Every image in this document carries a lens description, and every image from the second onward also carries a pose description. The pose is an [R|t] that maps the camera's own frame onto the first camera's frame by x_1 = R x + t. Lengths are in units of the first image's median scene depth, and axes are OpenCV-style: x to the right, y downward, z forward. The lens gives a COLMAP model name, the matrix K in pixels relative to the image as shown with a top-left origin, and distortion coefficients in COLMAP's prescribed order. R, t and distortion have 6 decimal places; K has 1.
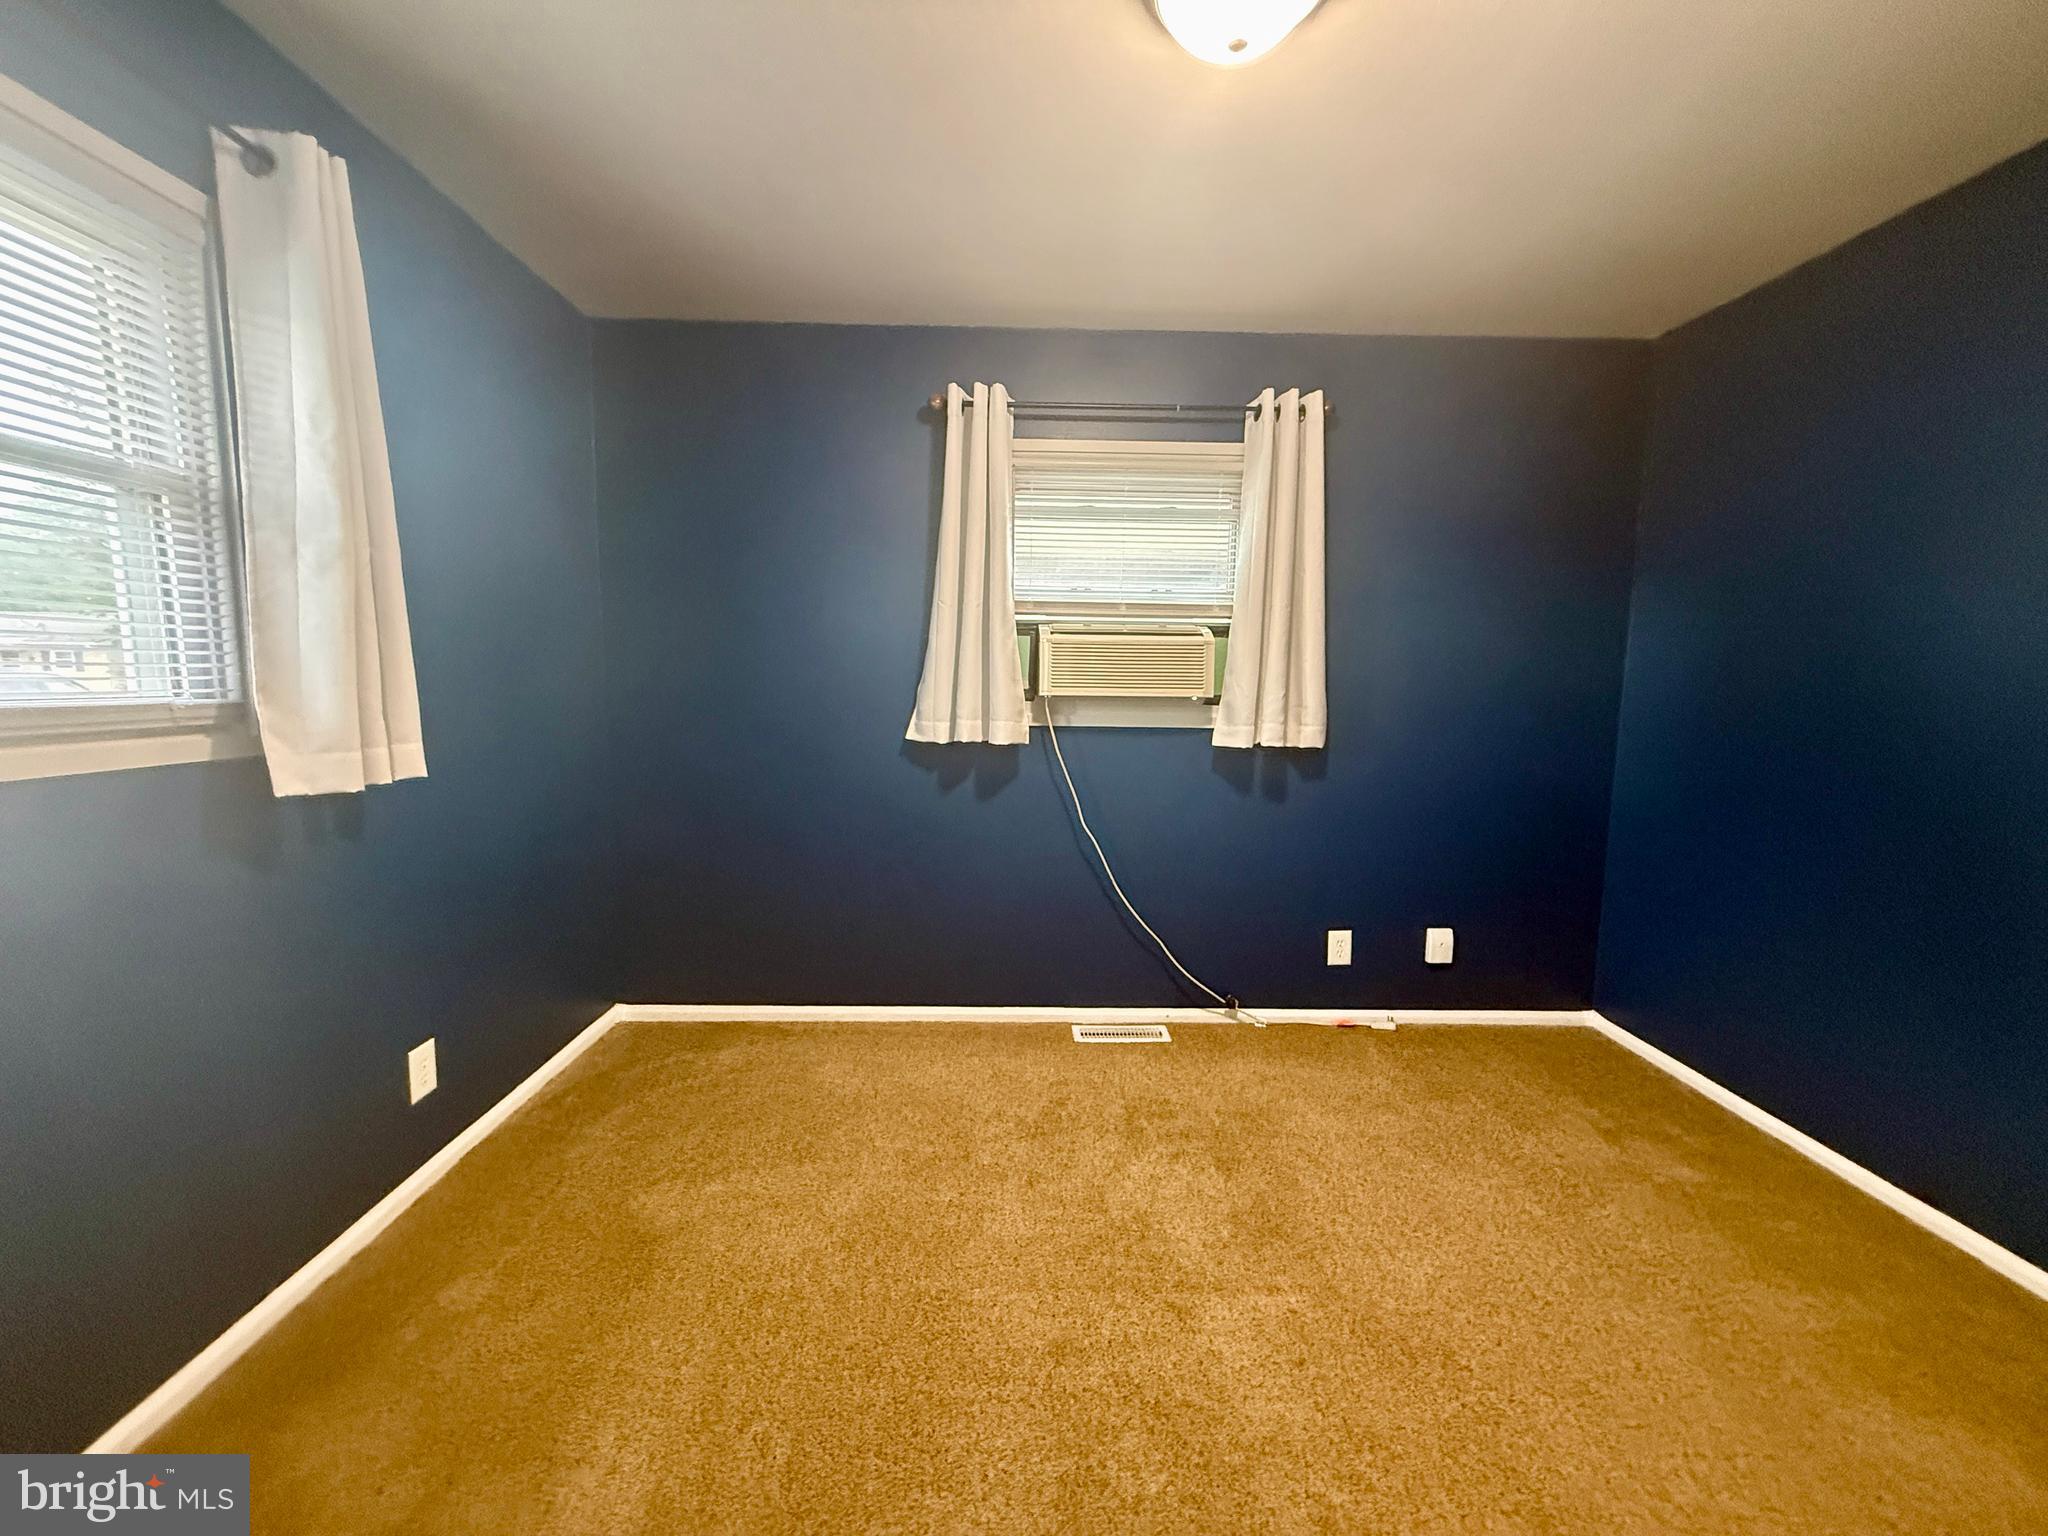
lens RADIAL K [[816.6, 0, 1019.5], [0, 816.6, 765.4], [0, 0, 1]] dist [-0.001249, 0.000001]
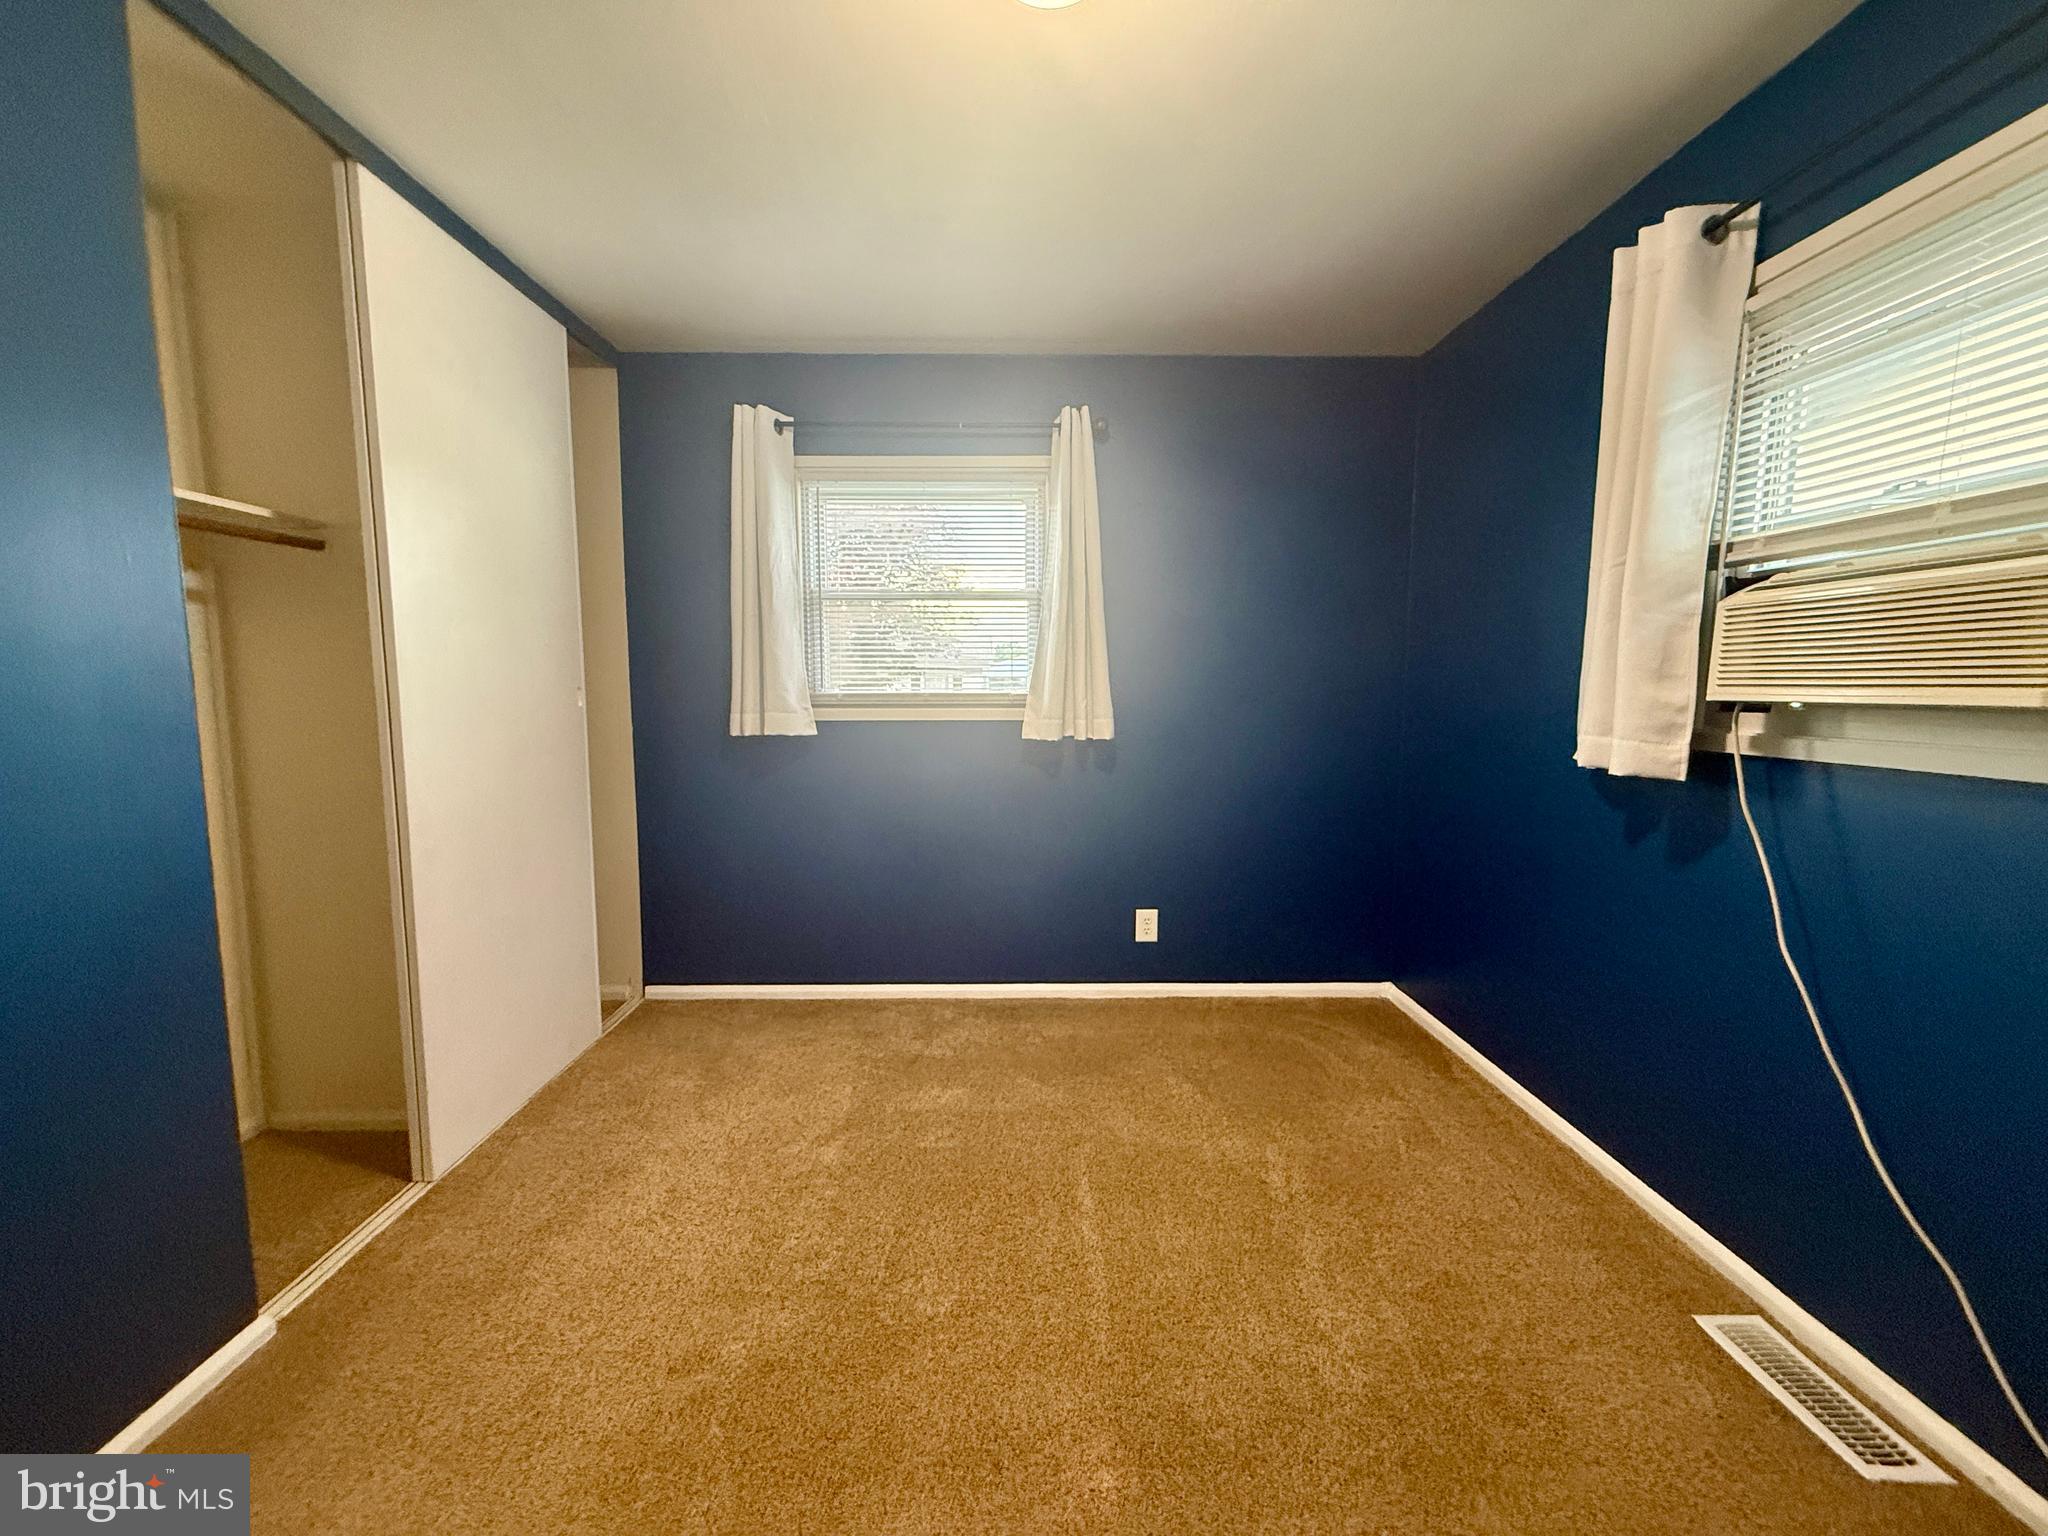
lens RADIAL K [[816.6, 0, 1020.5], [0, 816.6, 765.9], [0, 0, 1]] dist [-0.001249, 0.000001]
pose [[-0.005464, 0.086787, -0.996212, 0.606028], [-0.106628, 0.990497, 0.086874, -0.037446], [0.994284, 0.106699, 0.003842, 0.503854]]
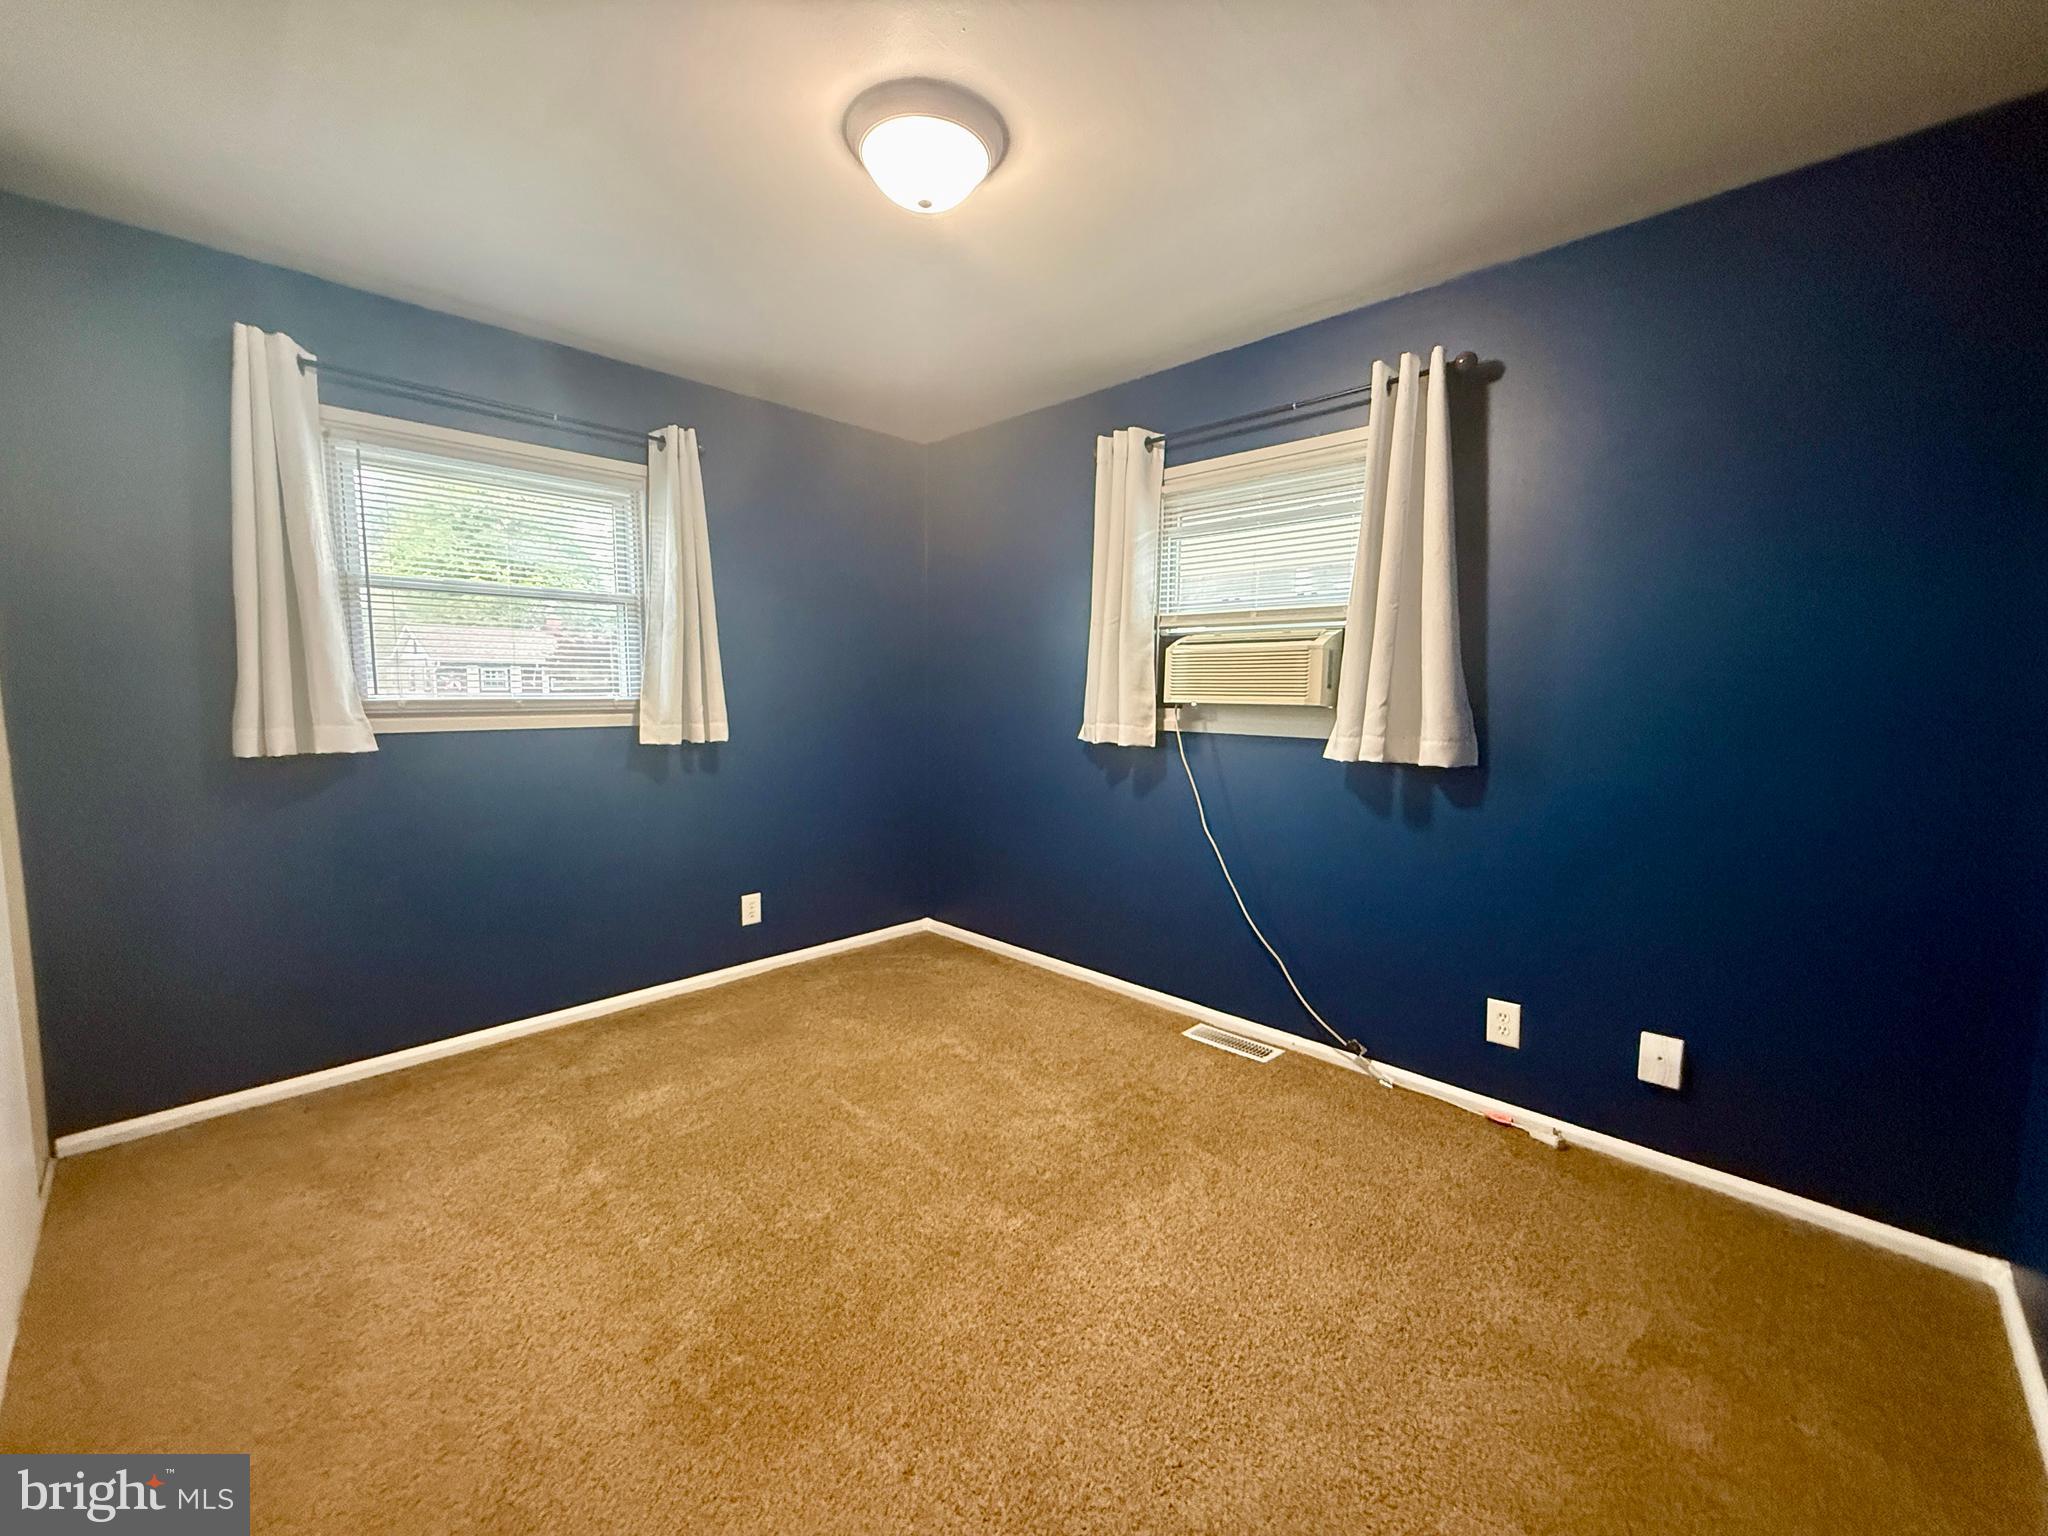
lens RADIAL K [[816.6, 0, 1018.0], [0, 816.6, 766.9], [0, 0, 1]] dist [-0.001249, 0.000001]
pose [[0.702250, 0.061279, -0.709289, 0.651384], [-0.073178, 0.997225, 0.013704, -0.001390], [0.708160, 0.042280, 0.704785, 0.102528]]
